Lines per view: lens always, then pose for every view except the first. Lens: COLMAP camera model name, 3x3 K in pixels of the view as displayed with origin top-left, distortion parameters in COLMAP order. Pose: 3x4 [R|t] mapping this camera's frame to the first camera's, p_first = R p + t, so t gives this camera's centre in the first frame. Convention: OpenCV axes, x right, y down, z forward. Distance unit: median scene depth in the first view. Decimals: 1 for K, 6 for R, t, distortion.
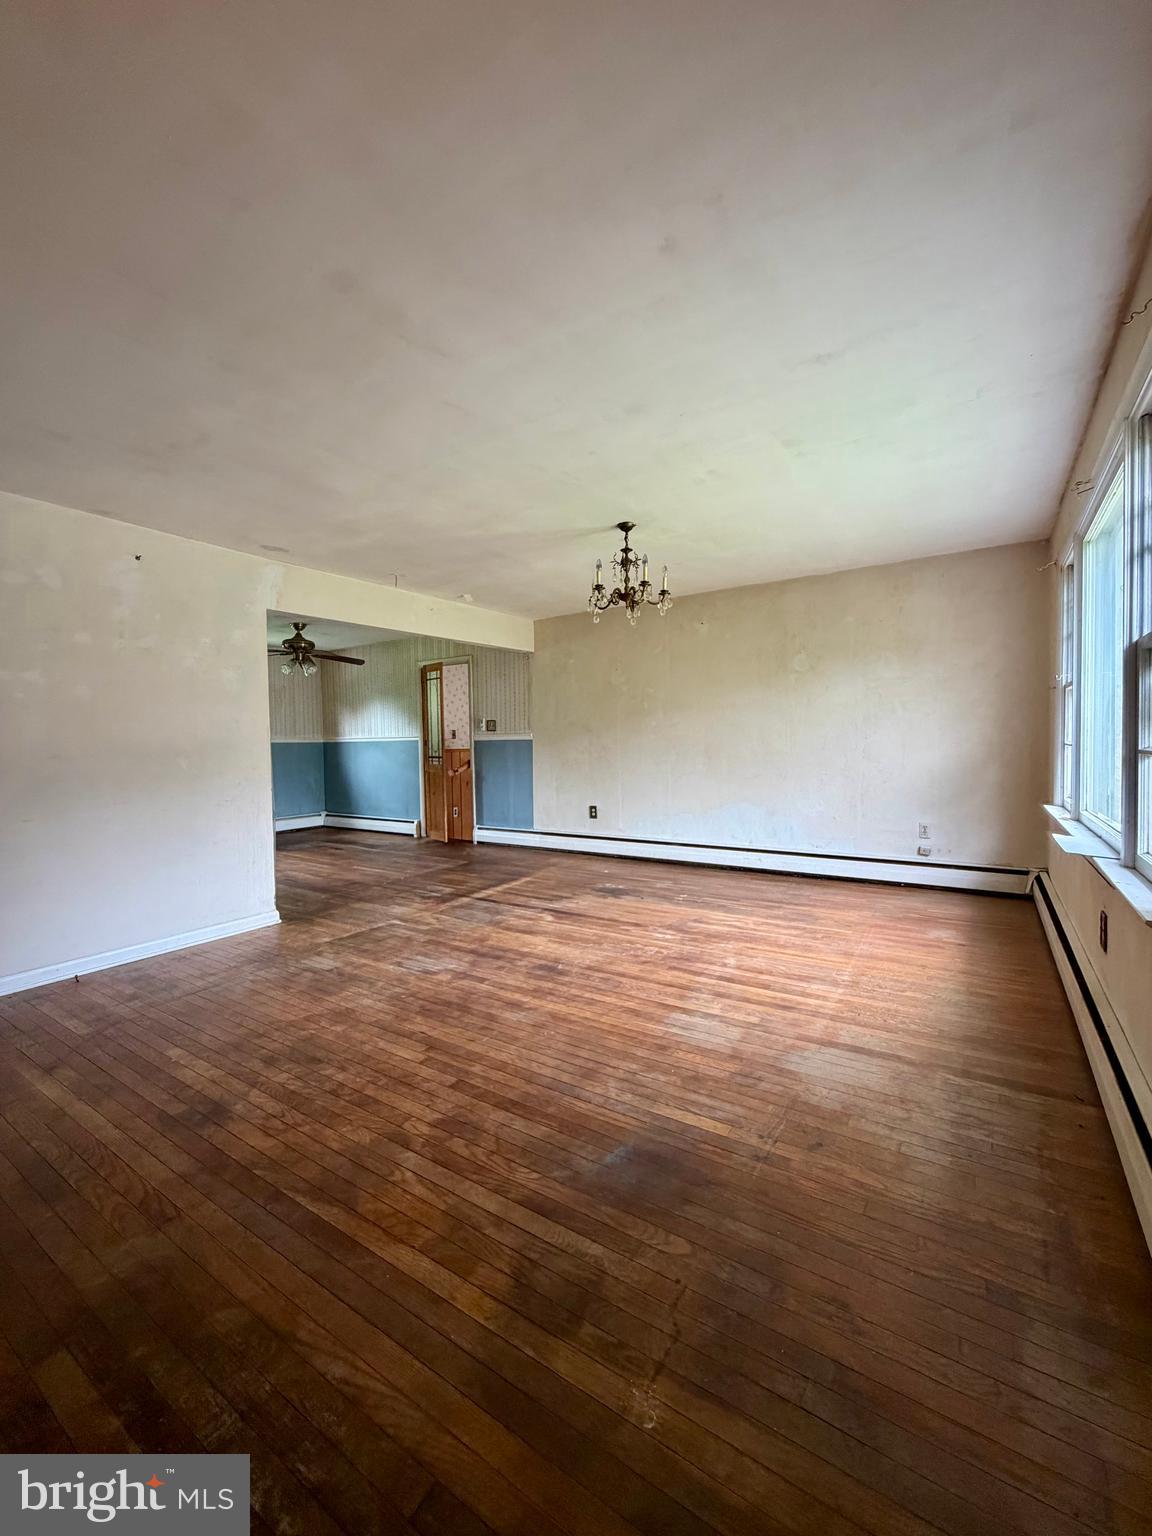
lens RADIAL K [[613.2, 0, 577.0], [0, 613.2, 765.6], [0, 0, 1]] dist [-0.000052, 0.000404]
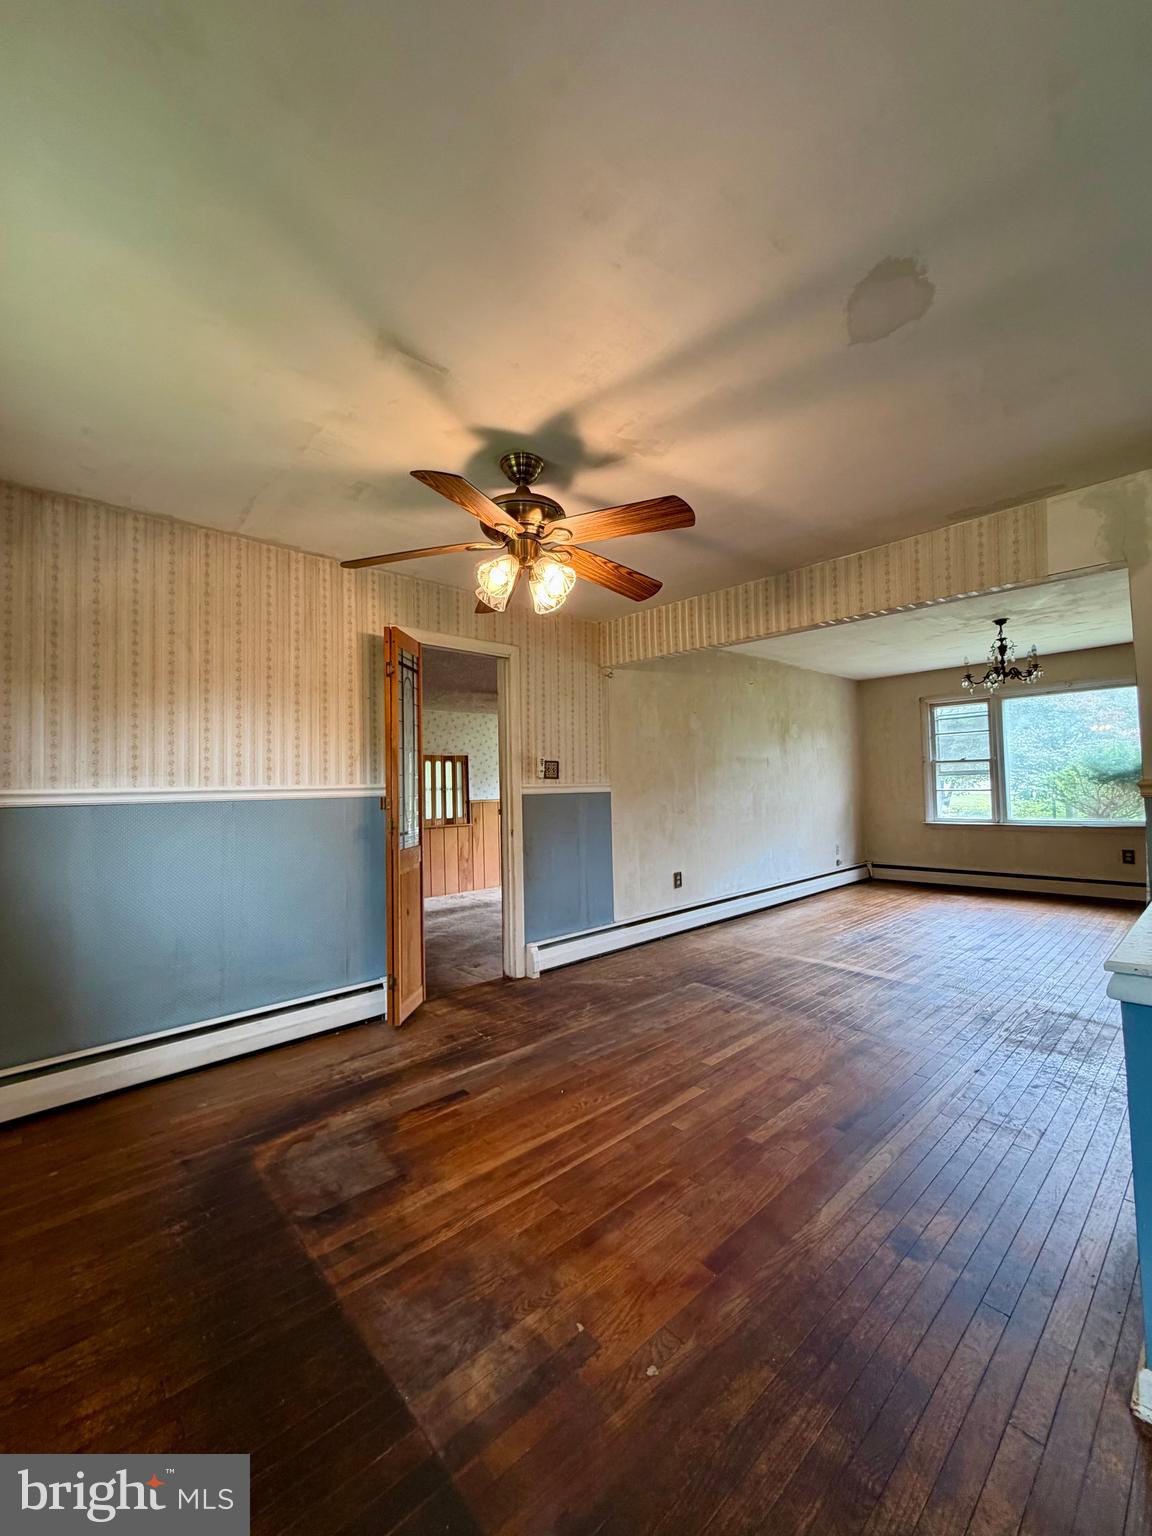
lens RADIAL K [[613.2, 0, 577.0], [0, 613.2, 765.6], [0, 0, 1]] dist [-0.000052, 0.000404]
pose [[0.243440, 0.045657, 0.968841, -1.447267], [0.056735, 0.996511, -0.061217, -0.060817], [-0.968255, 0.069870, 0.240000, 1.655099]]
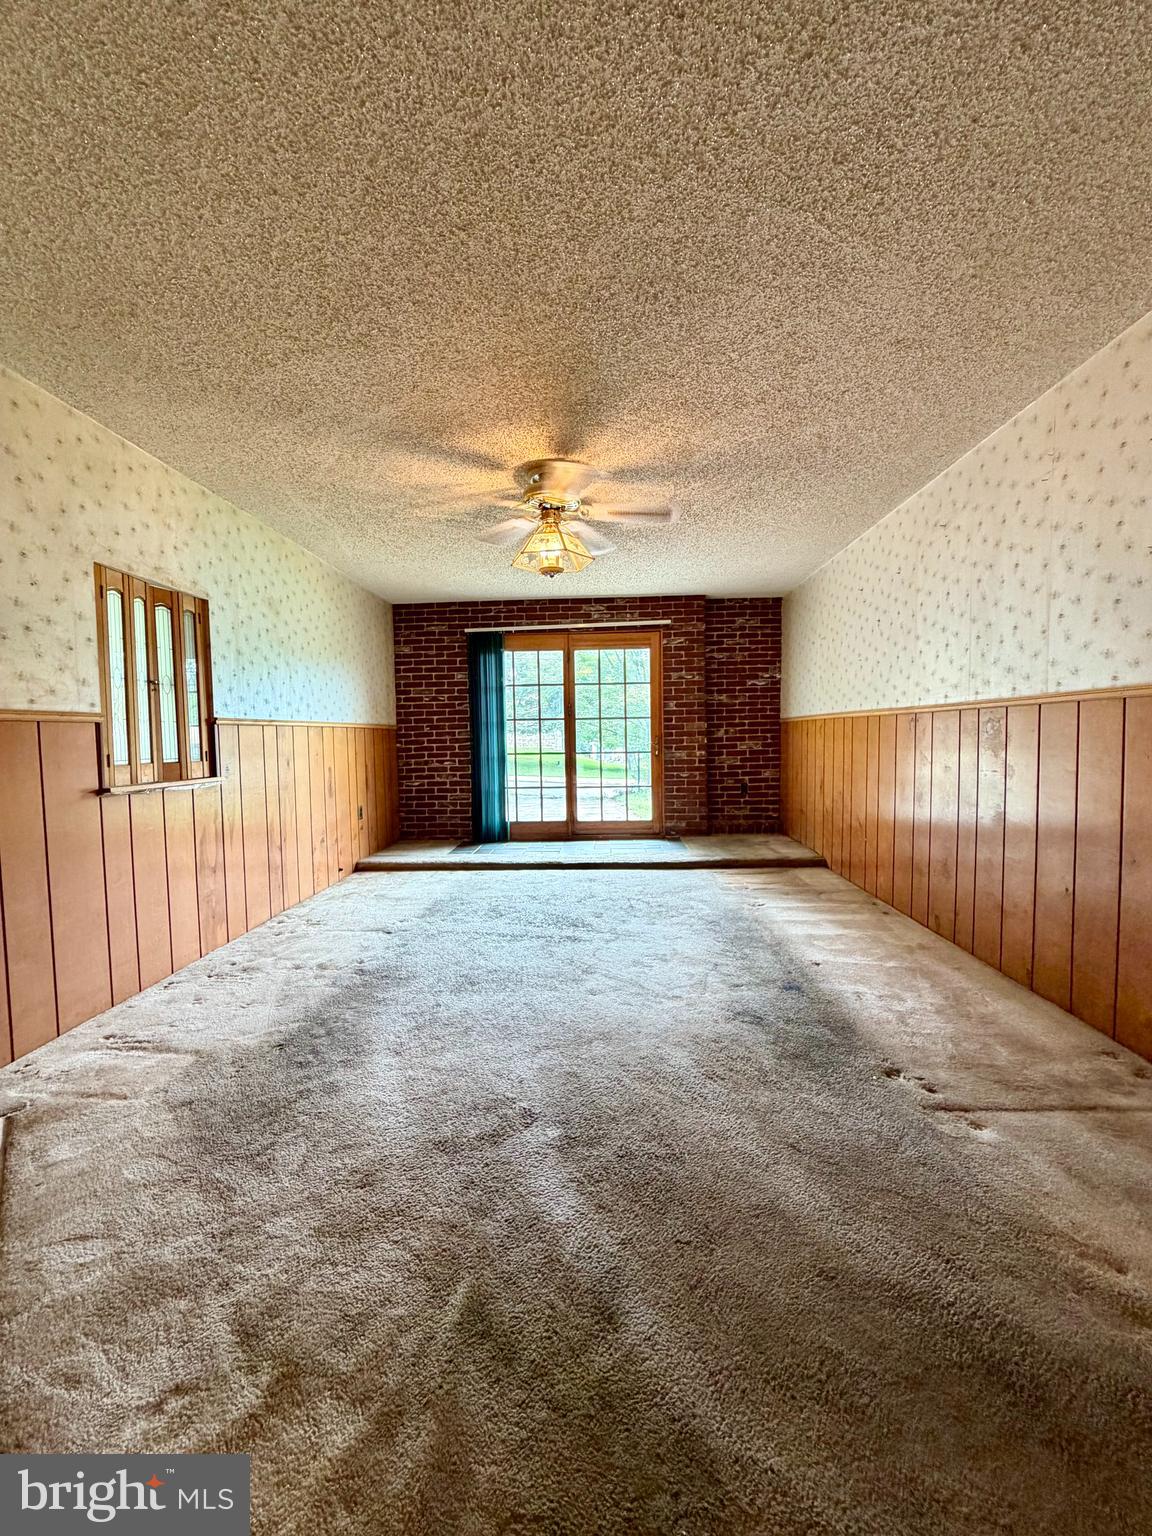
lens RADIAL K [[613.2, 0, 577.0], [0, 613.2, 765.6], [0, 0, 1]] dist [-0.000052, 0.000404]
pose [[-0.514177, -0.016914, 0.857518, -0.290451], [0.057932, 0.996837, 0.054399, -0.041799], [-0.855726, 0.077649, -0.511570, 2.675145]]
